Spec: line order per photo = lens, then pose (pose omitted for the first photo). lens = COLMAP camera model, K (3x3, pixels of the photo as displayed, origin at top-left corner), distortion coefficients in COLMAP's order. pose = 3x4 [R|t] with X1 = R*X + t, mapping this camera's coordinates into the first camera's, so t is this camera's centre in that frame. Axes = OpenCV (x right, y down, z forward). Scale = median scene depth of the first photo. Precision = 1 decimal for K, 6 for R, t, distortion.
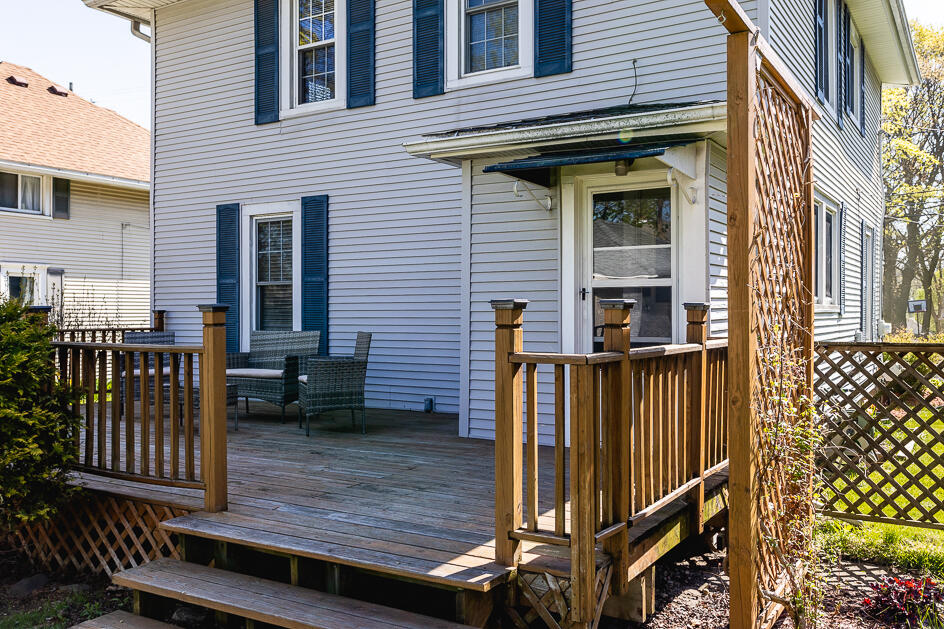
lens RADIAL K [[839.4, 0, 472.0], [0, 839.4, 314.5], [0, 0, 1]] dist [0.008300, 0.001844]
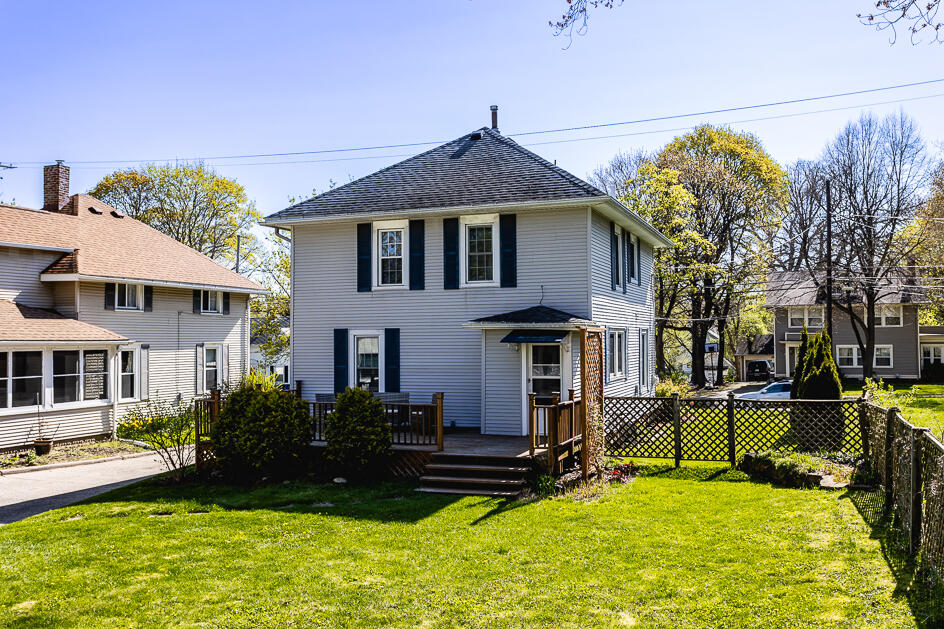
lens RADIAL K [[868.4, 0, 472.0], [0, 868.4, 314.5], [0, 0, 1]] dist [-0.013661, -0.004441]
pose [[0.982231, 0.001035, 0.187672, -0.407809], [0.005571, 0.999383, -0.034669, -0.099429], [-0.187592, 0.035099, 0.981620, -1.236105]]
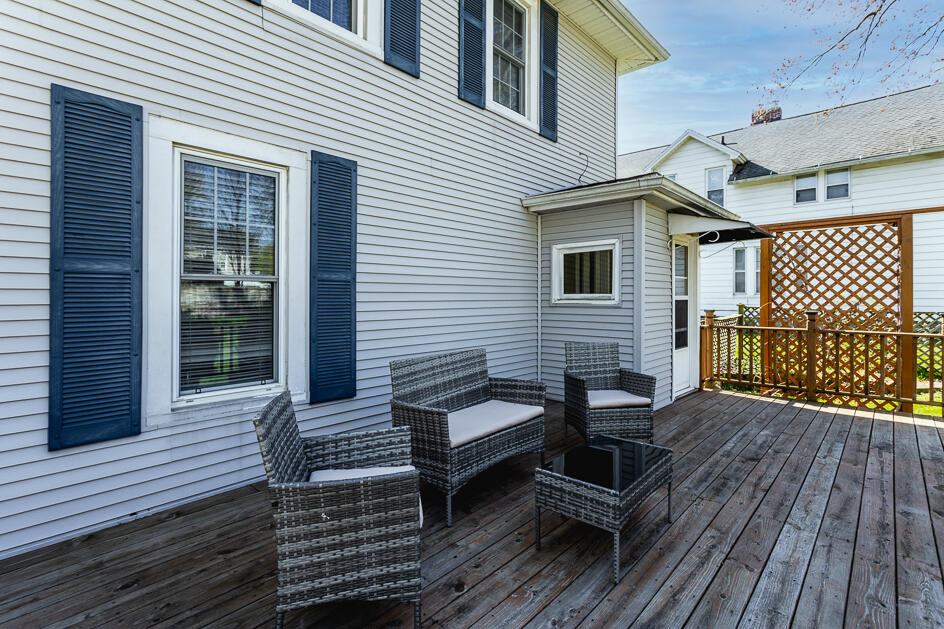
lens RADIAL K [[451.7, 0, 474.7], [0, 451.7, 296.7], [0, 0, 1]] dist [0.002533, 0.000613]
pose [[0.189893, 0.003472, 0.981799, -0.537767], [0.000859, 0.999993, -0.003702, -0.024083], [-0.981804, 0.001547, 0.189888, 0.824999]]
